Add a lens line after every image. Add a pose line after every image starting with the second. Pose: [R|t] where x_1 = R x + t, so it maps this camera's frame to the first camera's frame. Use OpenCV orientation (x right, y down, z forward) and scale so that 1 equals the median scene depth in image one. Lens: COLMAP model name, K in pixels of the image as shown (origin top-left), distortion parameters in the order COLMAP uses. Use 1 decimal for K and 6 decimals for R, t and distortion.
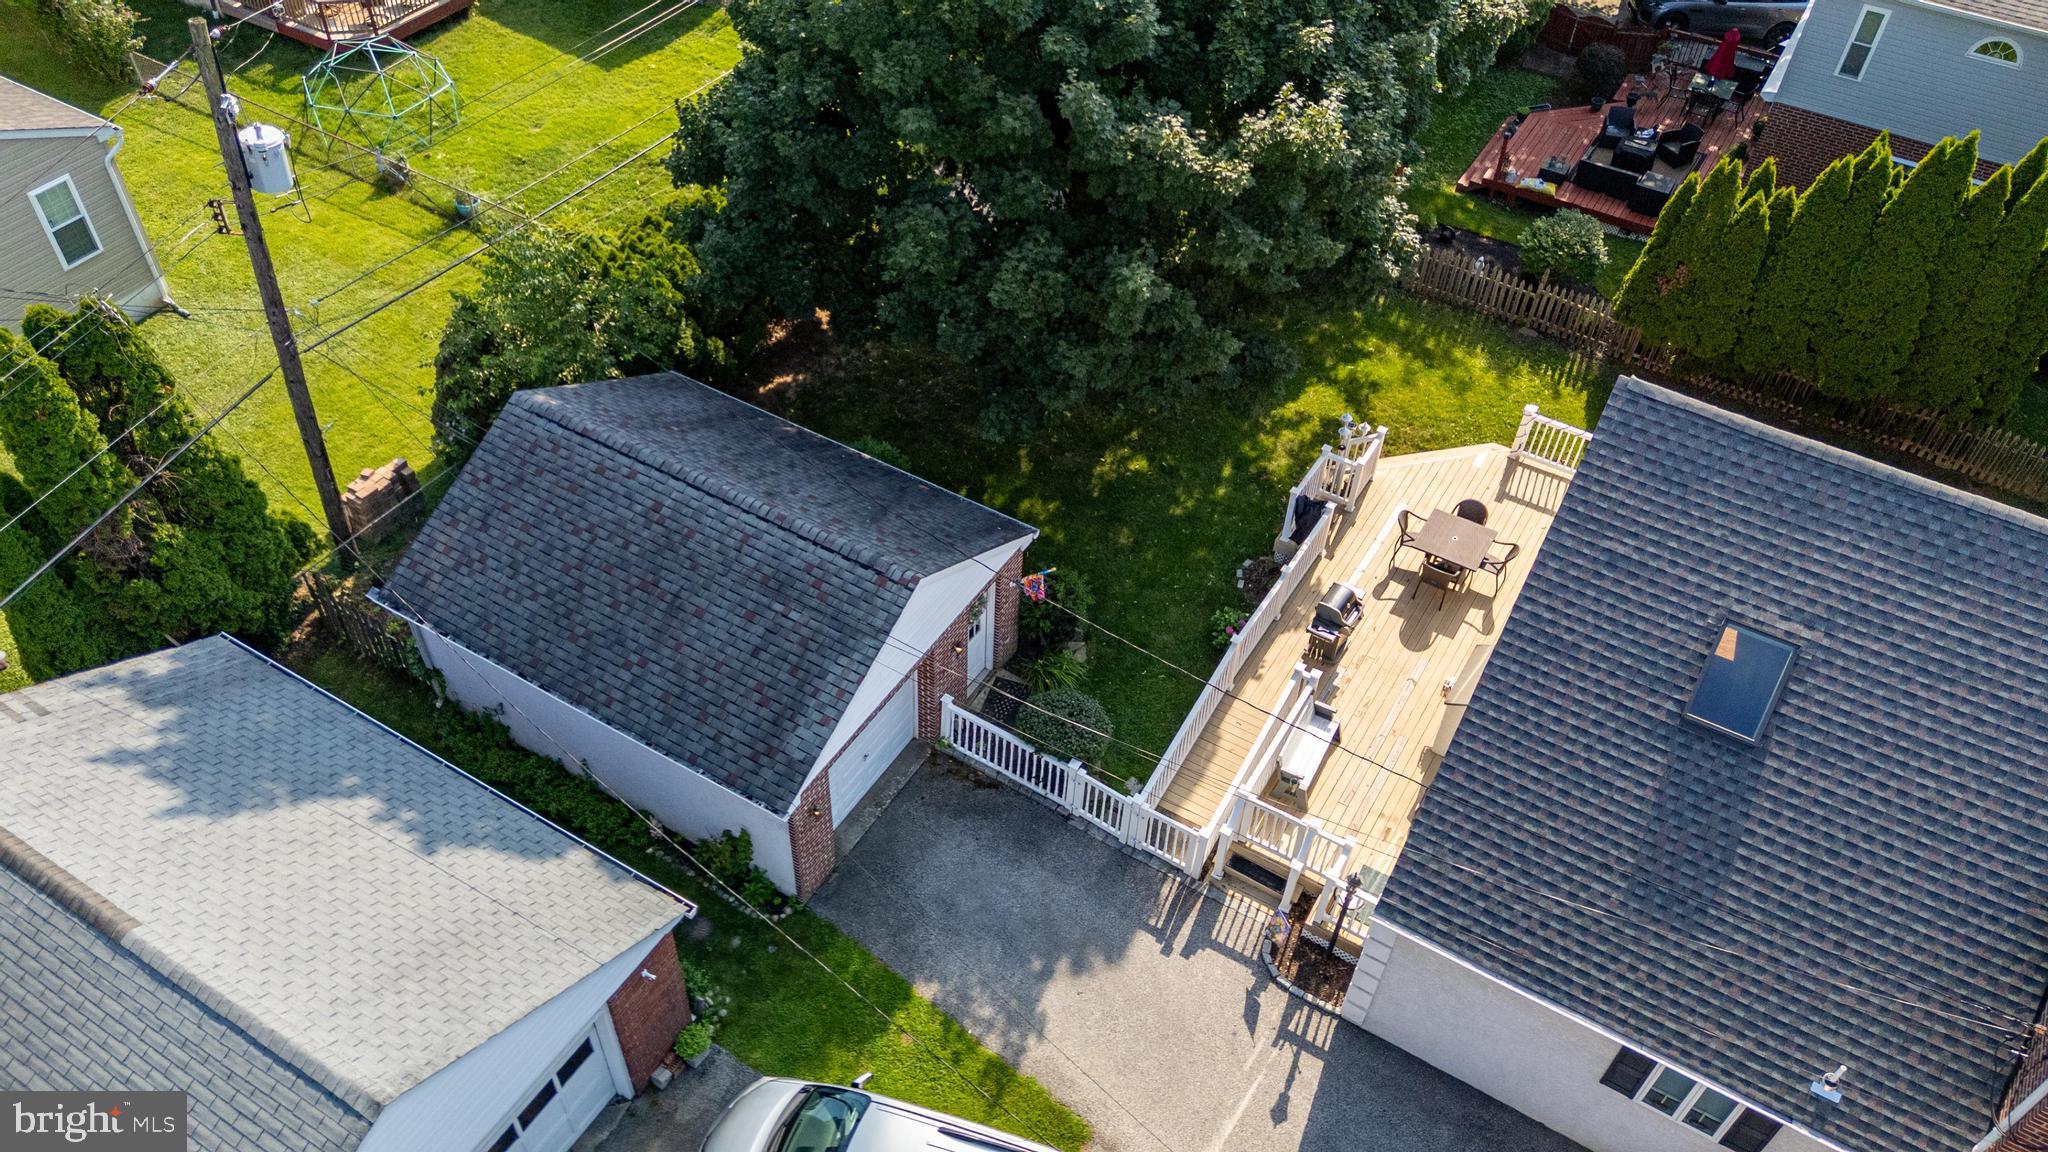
lens RADIAL K [[1486.1, 0, 1028.1], [0, 1486.1, 568.0], [0, 0, 1]] dist [0.052525, -0.012006]
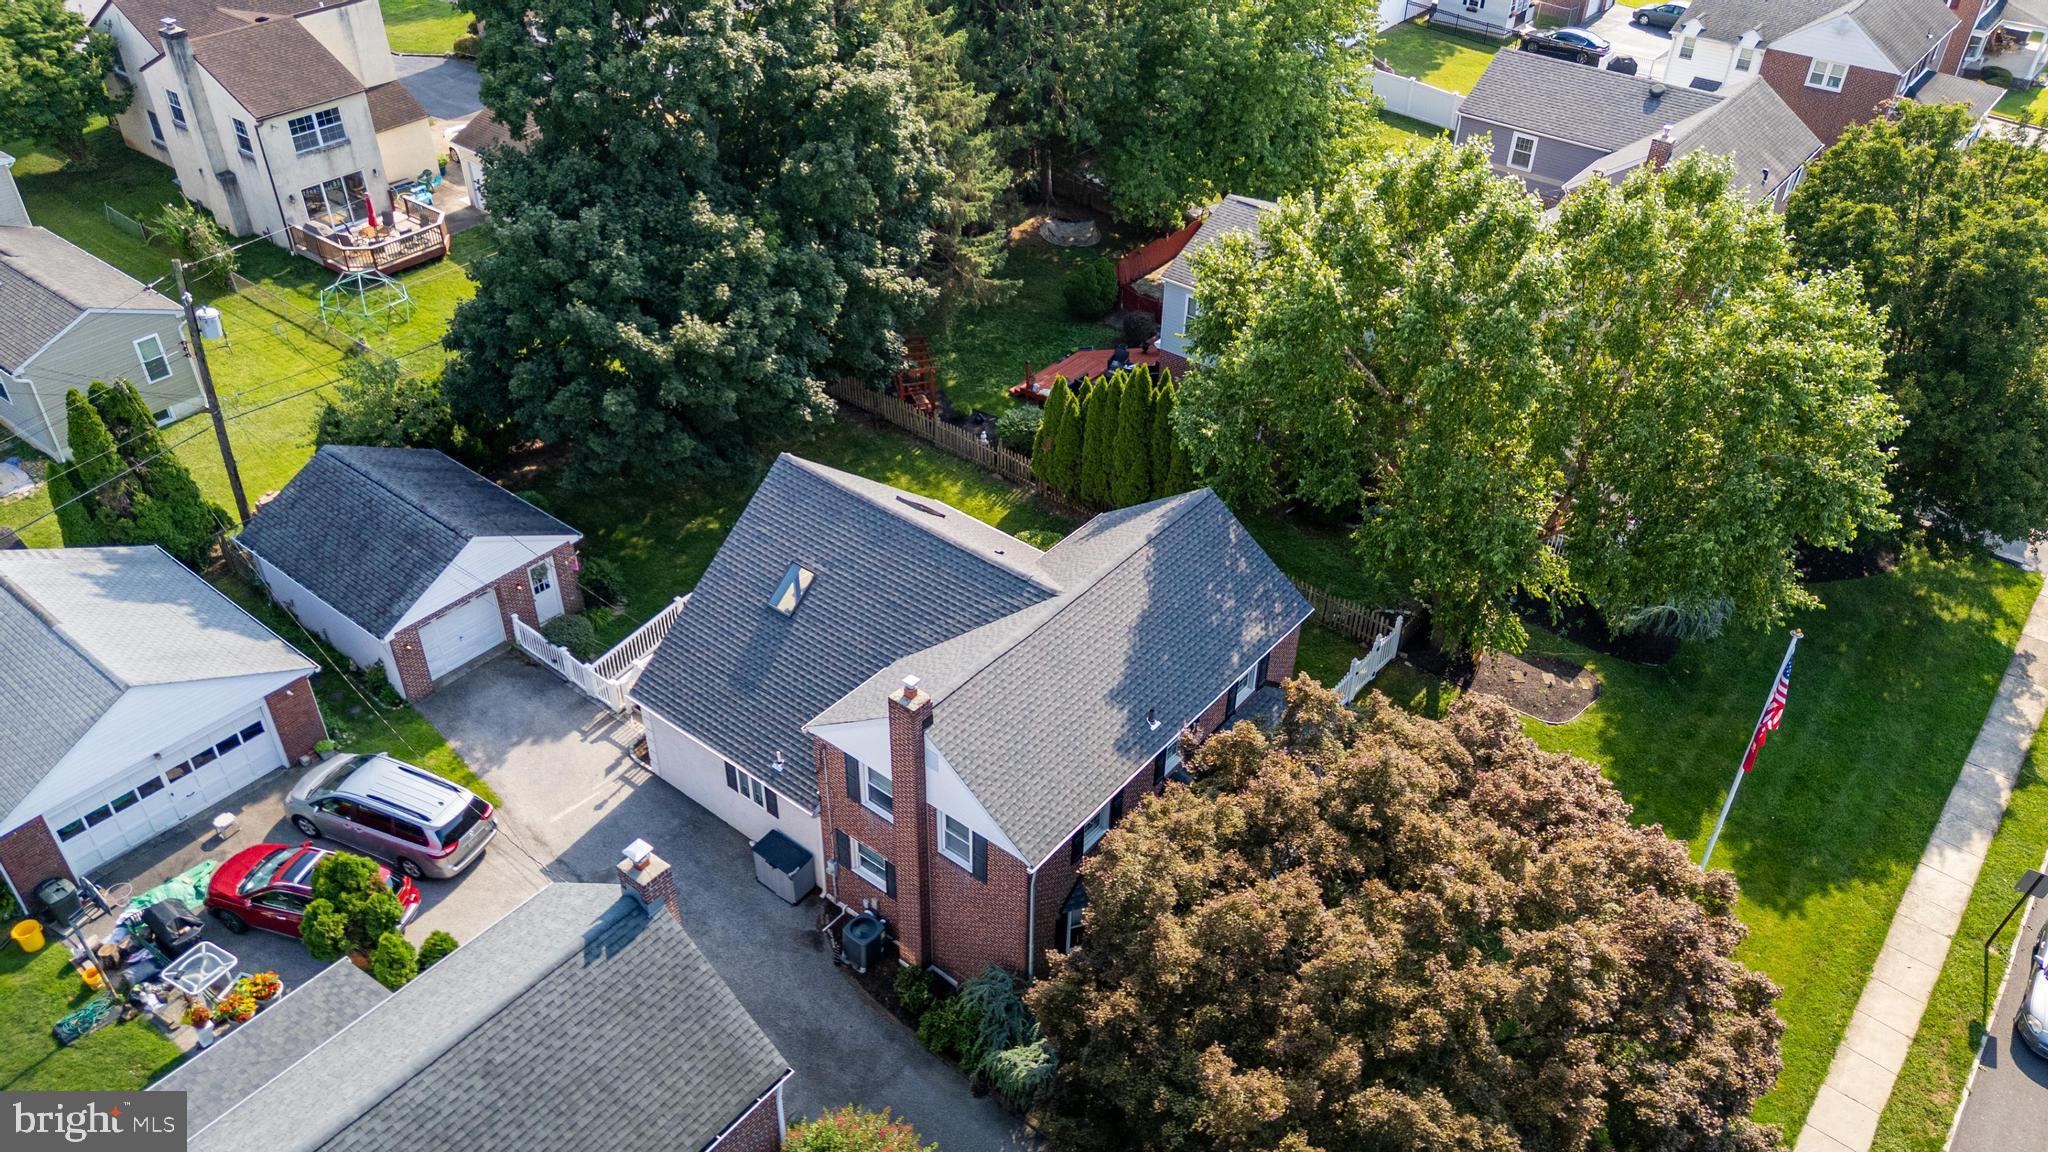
lens RADIAL K [[1486.1, 0, 1024.4], [0, 1486.1, 581.6], [0, 0, 1]] dist [0.052525, -0.012006]
pose [[0.989690, 0.067914, -0.126097, 0.882397], [-0.085742, 0.986172, -0.141818, 0.277894], [0.114722, 0.151168, 0.981828, -0.857598]]
